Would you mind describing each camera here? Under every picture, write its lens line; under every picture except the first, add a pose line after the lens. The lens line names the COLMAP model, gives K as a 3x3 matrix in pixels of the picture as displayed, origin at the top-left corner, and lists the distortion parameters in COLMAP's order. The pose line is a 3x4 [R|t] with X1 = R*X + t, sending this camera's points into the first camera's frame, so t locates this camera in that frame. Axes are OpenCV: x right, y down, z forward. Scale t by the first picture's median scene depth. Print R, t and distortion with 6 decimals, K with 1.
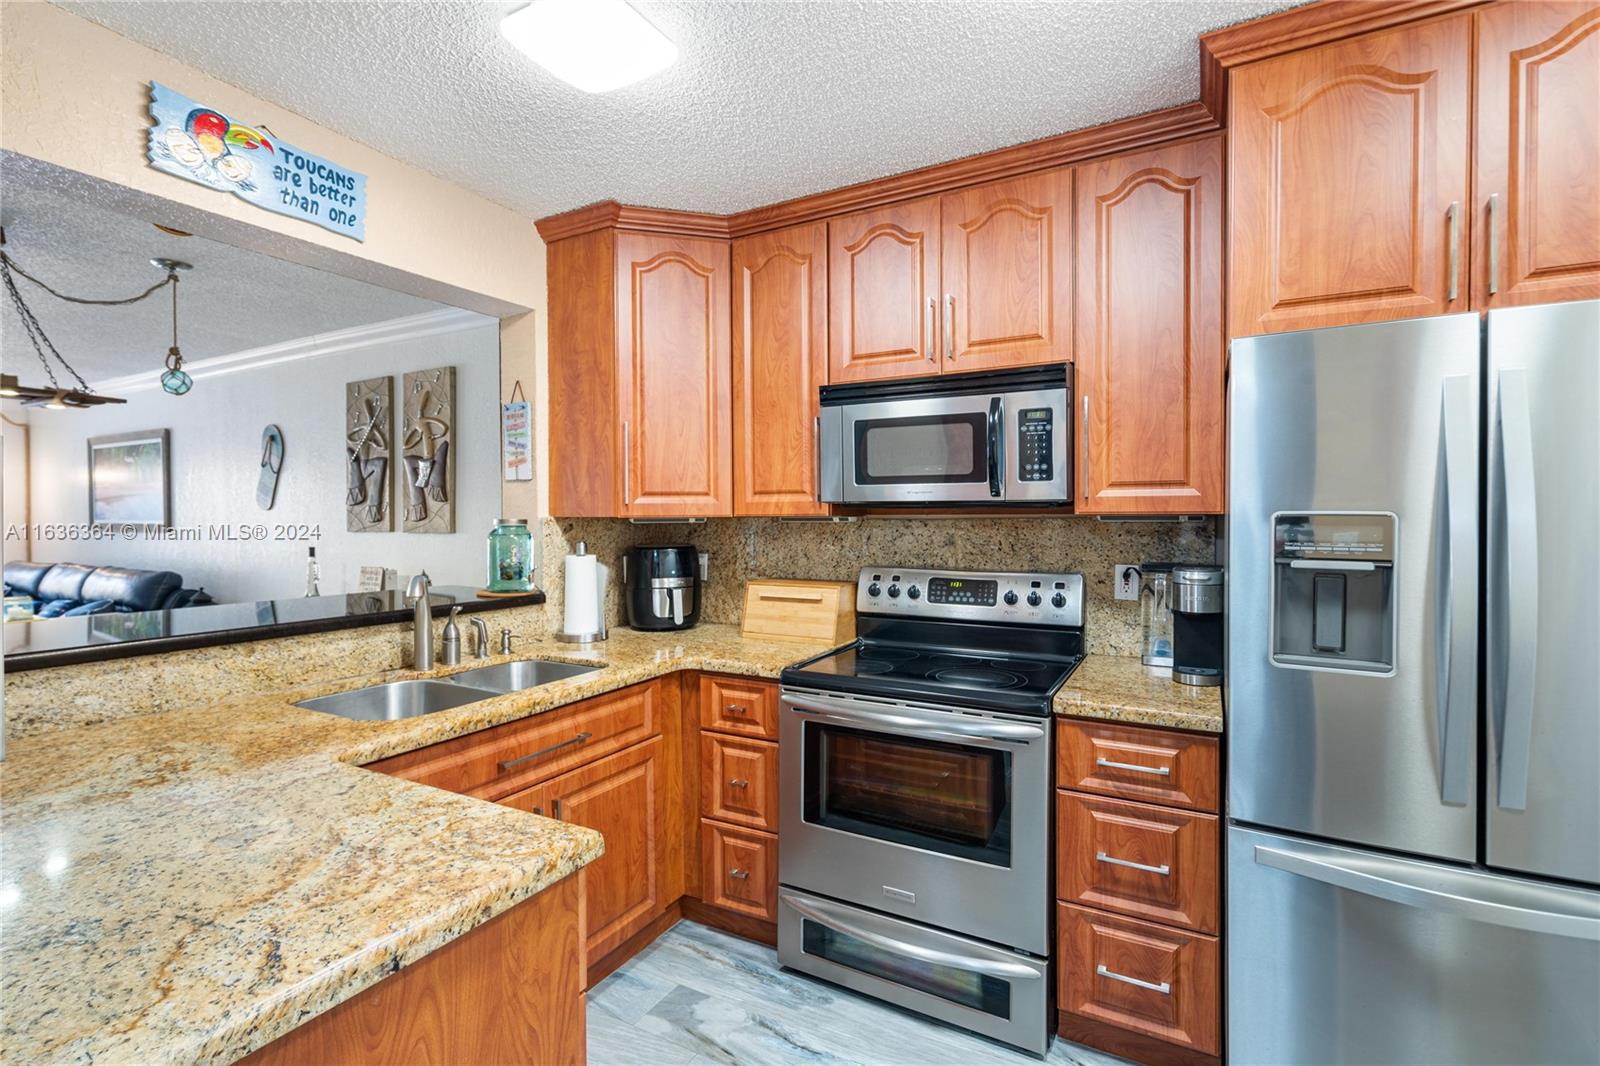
lens RADIAL K [[742.7, 0, 779.1], [0, 742.7, 521.8], [0, 0, 1]] dist [-0.003986, -0.000318]
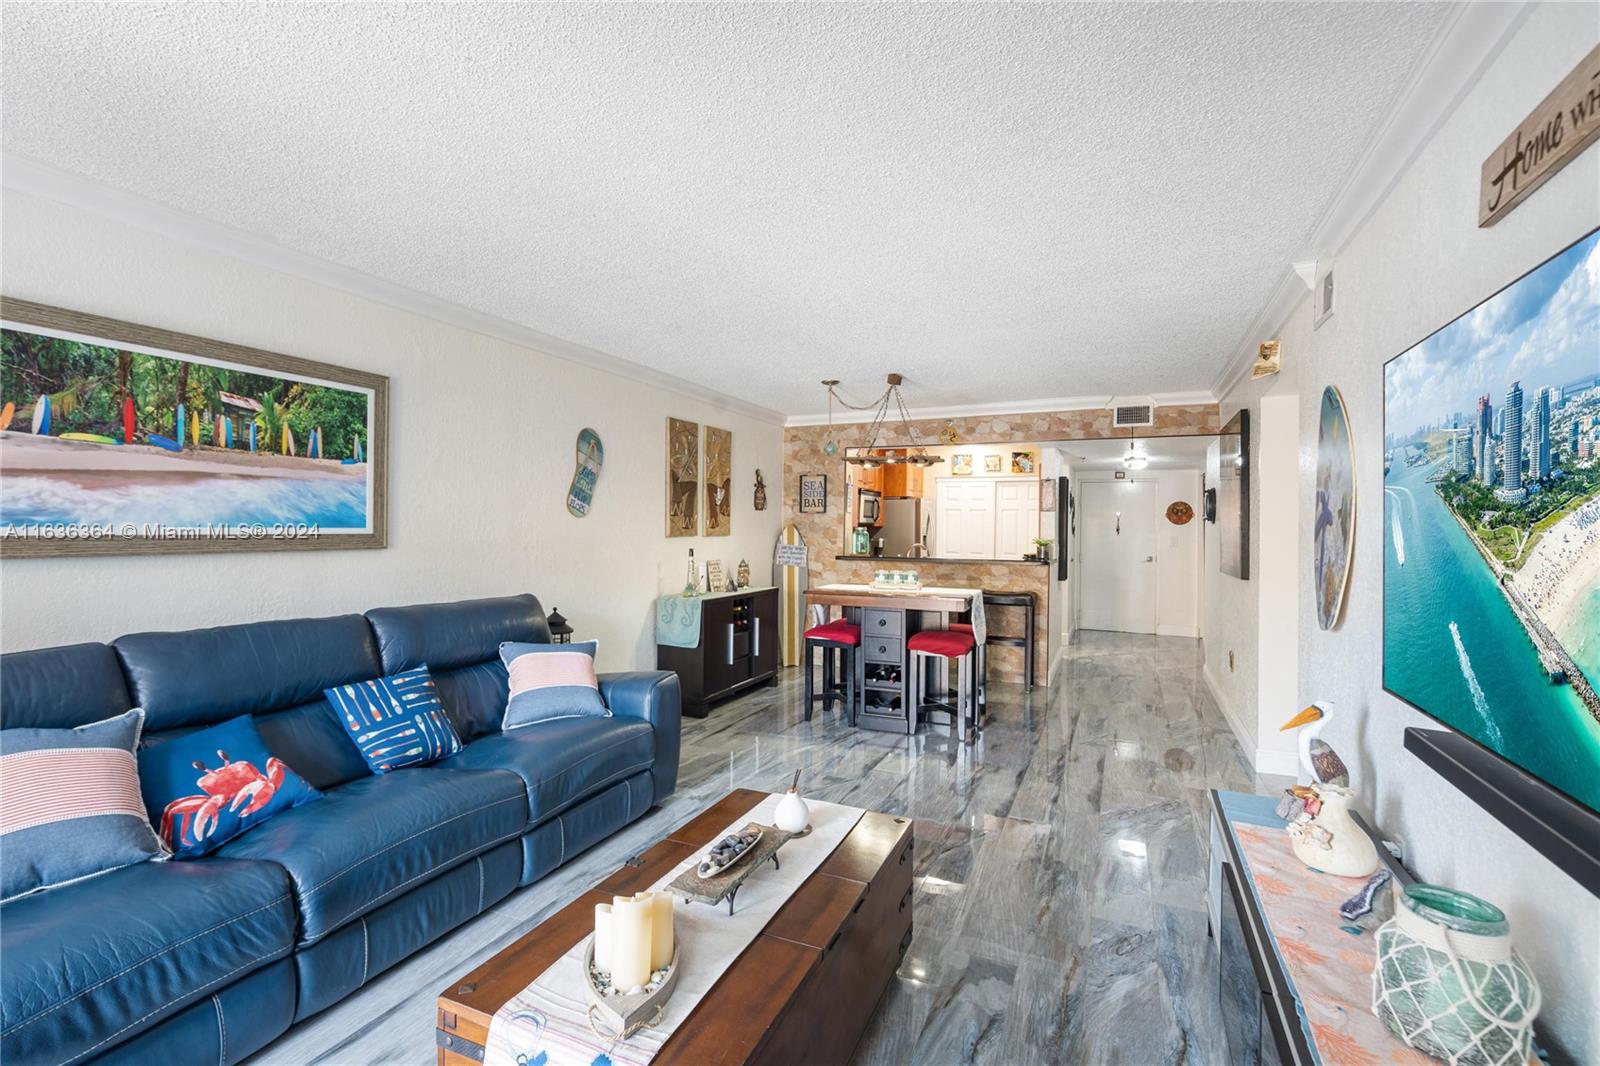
lens RADIAL K [[742.7, 0, 779.1], [0, 742.7, 521.8], [0, 0, 1]] dist [-0.003986, -0.000318]
pose [[-0.072556, 0.005560, 0.997349, -2.599549], [-0.001233, 0.999983, -0.005664, -0.007457], [-0.997364, -0.001640, -0.072548, 1.291390]]
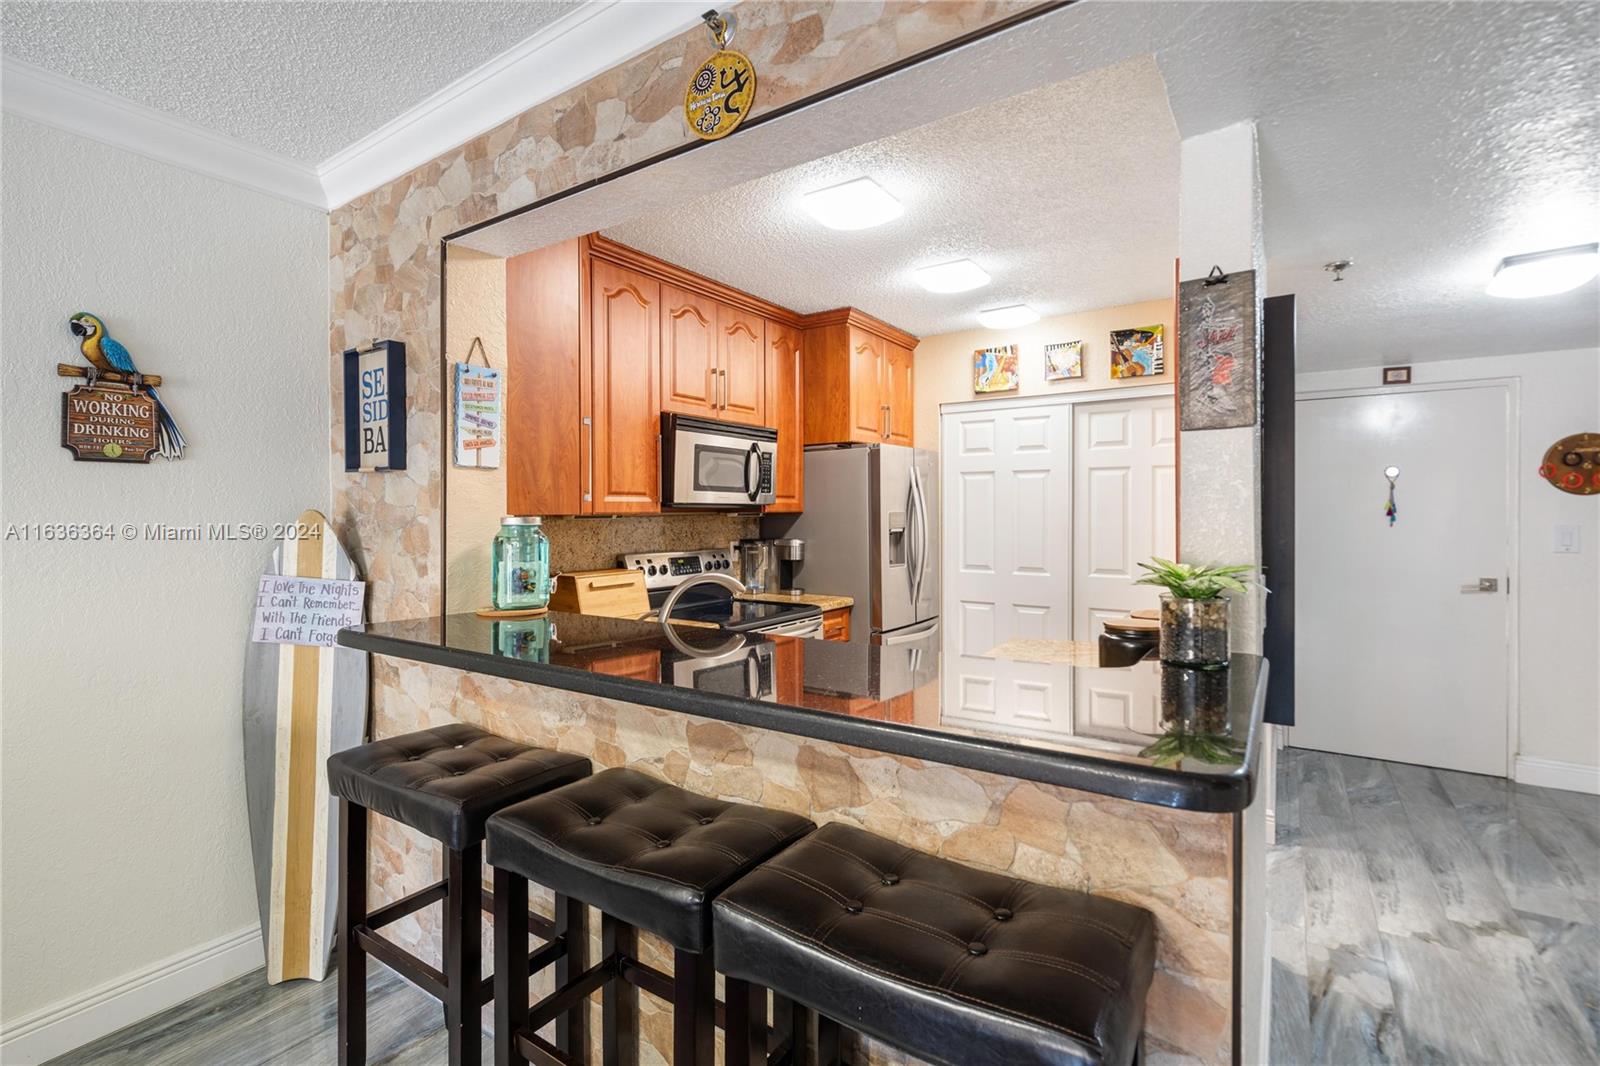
lens RADIAL K [[742.7, 0, 779.1], [0, 742.7, 521.8], [0, 0, 1]] dist [-0.003986, -0.000318]
pose [[0.092385, -0.011254, 0.995660, -1.115212], [0.014690, 0.999843, 0.009938, -0.003009], [-0.995615, 0.013709, 0.092536, 0.639812]]
